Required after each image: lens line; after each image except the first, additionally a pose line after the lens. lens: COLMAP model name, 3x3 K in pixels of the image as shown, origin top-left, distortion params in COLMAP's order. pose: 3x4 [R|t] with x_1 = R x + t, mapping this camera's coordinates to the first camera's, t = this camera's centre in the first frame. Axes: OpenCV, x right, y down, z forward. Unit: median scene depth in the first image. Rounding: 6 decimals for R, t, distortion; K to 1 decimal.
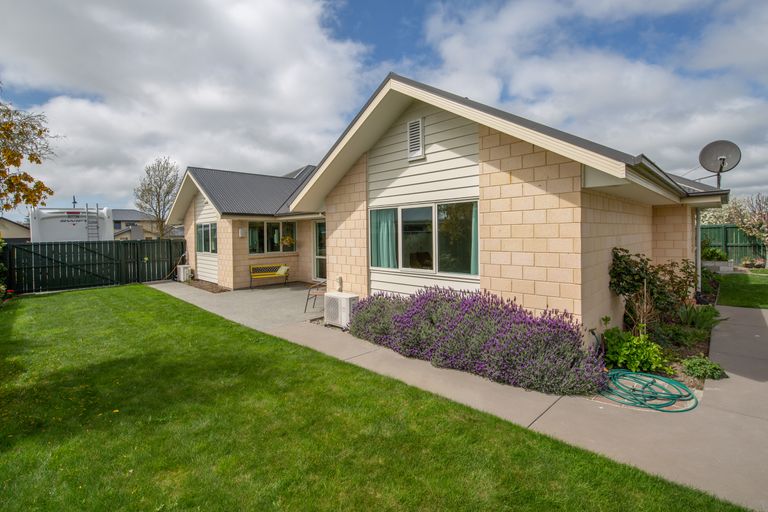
lens RADIAL K [[360.8, 0, 384.8], [0, 360.8, 225.5], [0, 0, 1]] dist [-0.033798, 0.000188]
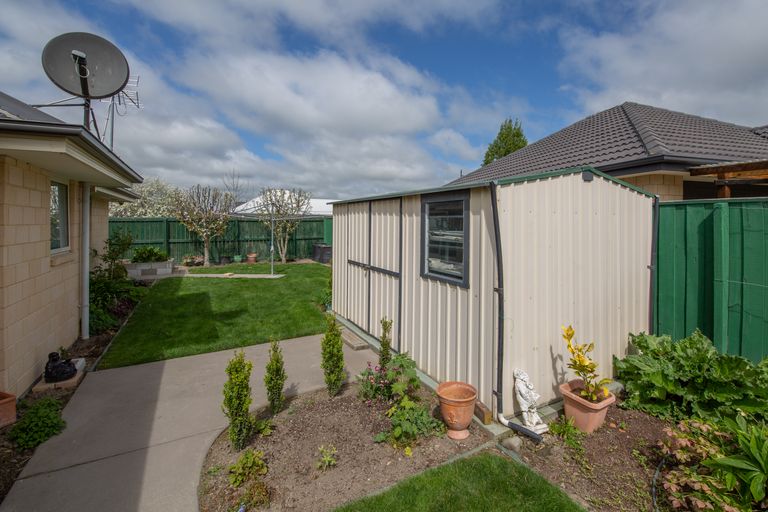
lens RADIAL K [[360.8, 0, 384.8], [0, 360.8, 225.5], [0, 0, 1]] dist [-0.033798, 0.000188]
pose [[0.304453, 0.007155, 0.952500, 0.323638], [-0.024879, 0.999690, 0.000442, 0.002826], [-0.952202, -0.023832, 0.304537, 0.240967]]
